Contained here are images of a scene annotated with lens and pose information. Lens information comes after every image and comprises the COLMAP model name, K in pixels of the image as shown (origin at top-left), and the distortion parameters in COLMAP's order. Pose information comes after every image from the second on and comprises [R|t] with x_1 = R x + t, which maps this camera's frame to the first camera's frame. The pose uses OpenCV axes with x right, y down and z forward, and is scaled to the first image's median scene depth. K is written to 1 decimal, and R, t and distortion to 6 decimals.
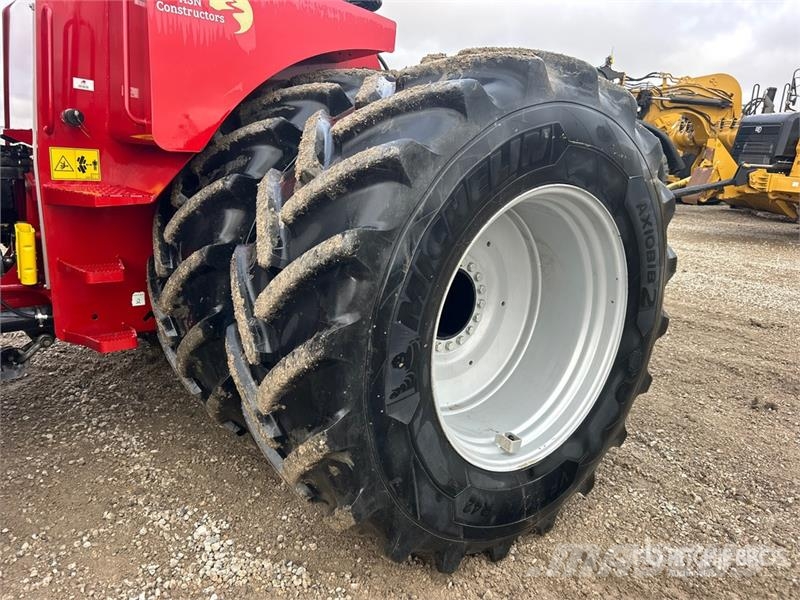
lens RADIAL K [[604.9, 0, 400.6], [0, 604.9, 303.8], [0, 0, 1]] dist [0.053013, -0.054648]
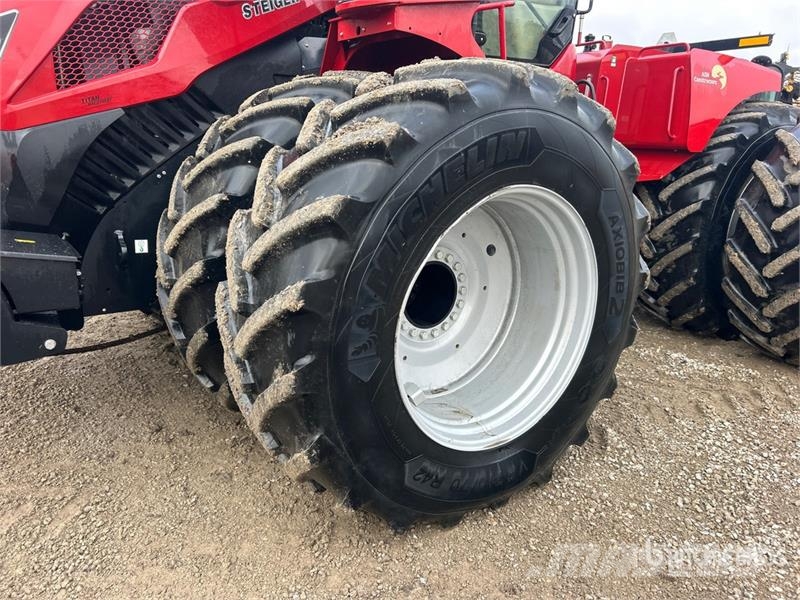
lens RADIAL K [[604.9, 0, 394.6], [0, 604.9, 304.7], [0, 0, 1]] dist [0.053013, -0.054648]
pose [[0.987677, 0.028690, -0.153857, -0.841106], [-0.026395, 0.999508, 0.016936, 0.195980], [0.154267, -0.012667, 0.987948, -0.921939]]
